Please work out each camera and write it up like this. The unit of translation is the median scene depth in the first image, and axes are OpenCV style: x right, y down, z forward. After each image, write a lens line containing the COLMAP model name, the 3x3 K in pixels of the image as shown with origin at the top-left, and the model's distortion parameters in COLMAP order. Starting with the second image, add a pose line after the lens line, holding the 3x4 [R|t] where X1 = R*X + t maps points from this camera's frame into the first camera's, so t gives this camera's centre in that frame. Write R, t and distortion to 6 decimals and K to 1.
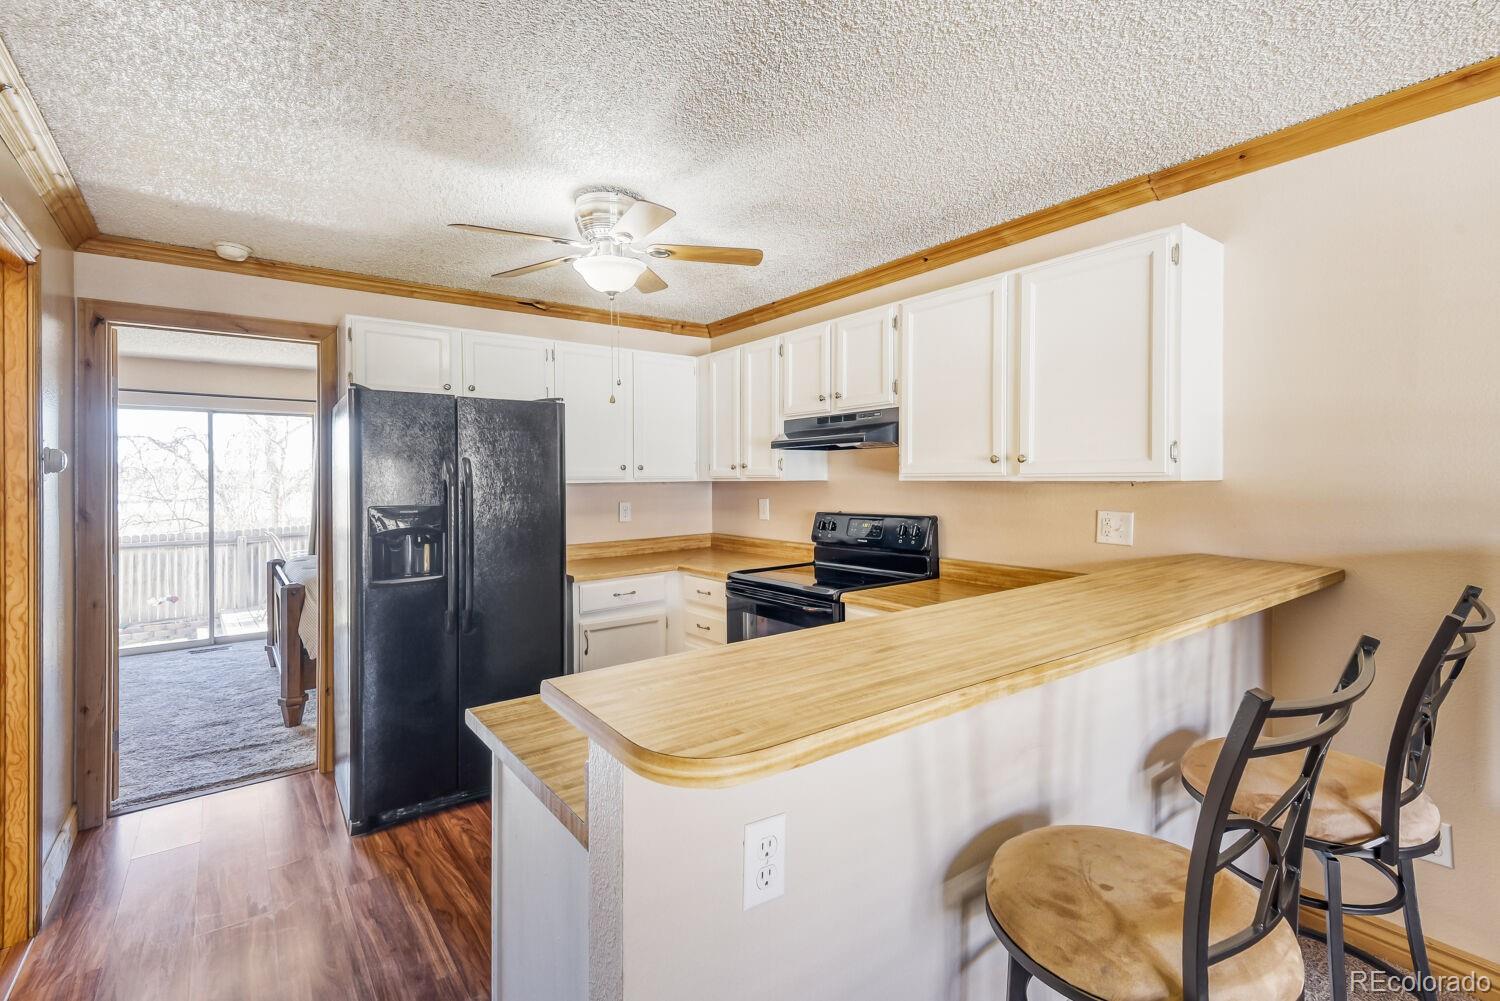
lens RADIAL K [[677.9, 0, 771.5], [0, 677.9, 478.9], [0, 0, 1]] dist [-0.001102, -0.000456]
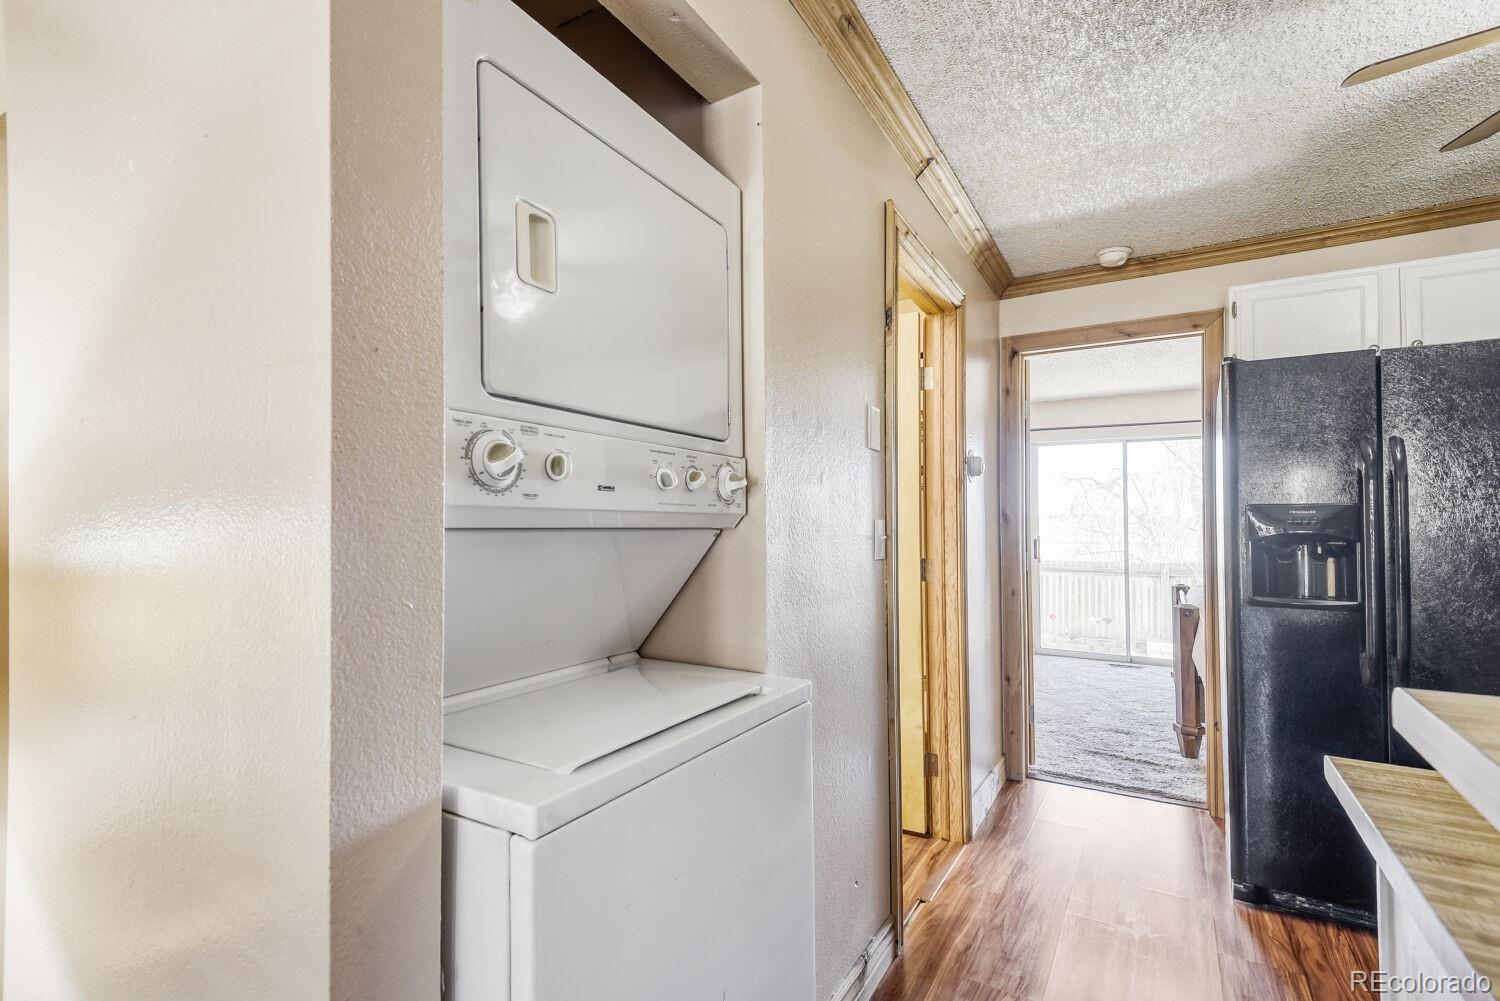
lens RADIAL K [[700.9, 0, 753.3], [0, 700.9, 516.3], [0, 0, 1]] dist [0.055325, -0.023678]
pose [[0.363617, -0.000411, -0.931548, 0.001036], [-0.005326, 0.999983, -0.002520, 0.052917], [0.931533, 0.005878, 0.363608, 0.106444]]
